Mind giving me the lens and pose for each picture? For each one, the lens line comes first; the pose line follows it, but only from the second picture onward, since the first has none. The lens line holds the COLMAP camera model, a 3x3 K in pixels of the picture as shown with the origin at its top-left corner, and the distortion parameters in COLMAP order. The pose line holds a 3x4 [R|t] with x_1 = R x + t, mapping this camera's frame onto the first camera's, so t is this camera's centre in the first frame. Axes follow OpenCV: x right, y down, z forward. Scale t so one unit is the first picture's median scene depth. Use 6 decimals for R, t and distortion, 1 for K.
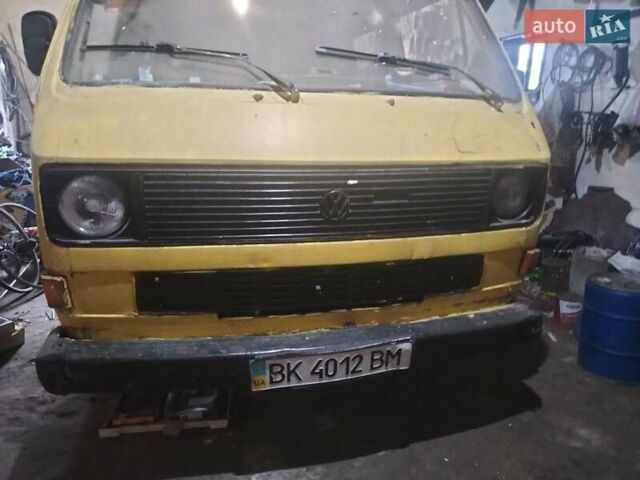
lens RADIAL K [[505.2, 0, 320.0], [0, 505.2, 240.0], [0, 0, 1]] dist [0.022811, -0.005207]
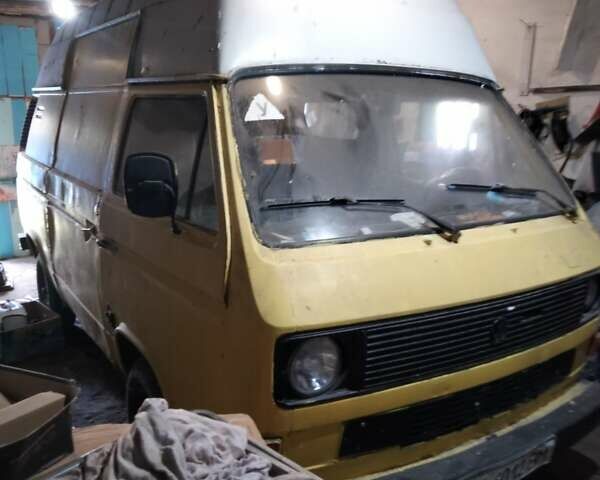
lens RADIAL K [[625.9, 0, 300.0], [0, 625.9, 240.0], [0, 0, 1]] dist [0.000049, -0.016939]
pose [[0.949670, -0.084855, 0.301541, -0.765707], [0.101642, 0.994001, -0.040394, -0.248783], [-0.296304, 0.069010, 0.952597, -0.203167]]
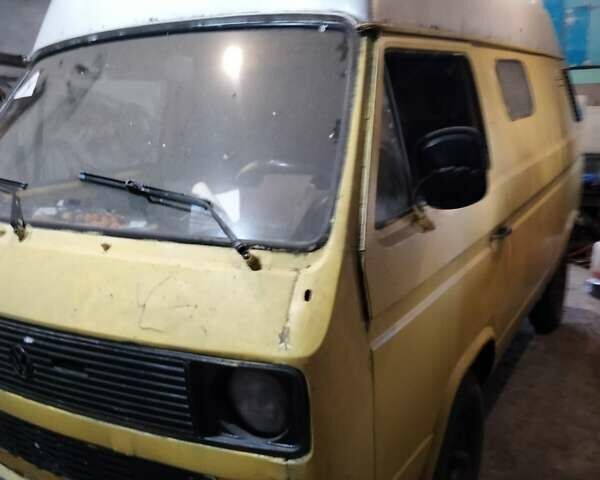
lens RADIAL K [[625.9, 0, 300.0], [0, 625.9, 240.0], [0, 0, 1]] dist [0.000049, -0.016939]
pose [[0.700901, 0.106805, -0.705216, 1.071647], [-0.139602, 0.990144, 0.011209, -0.344922], [0.699463, 0.090593, 0.708904, 0.534458]]
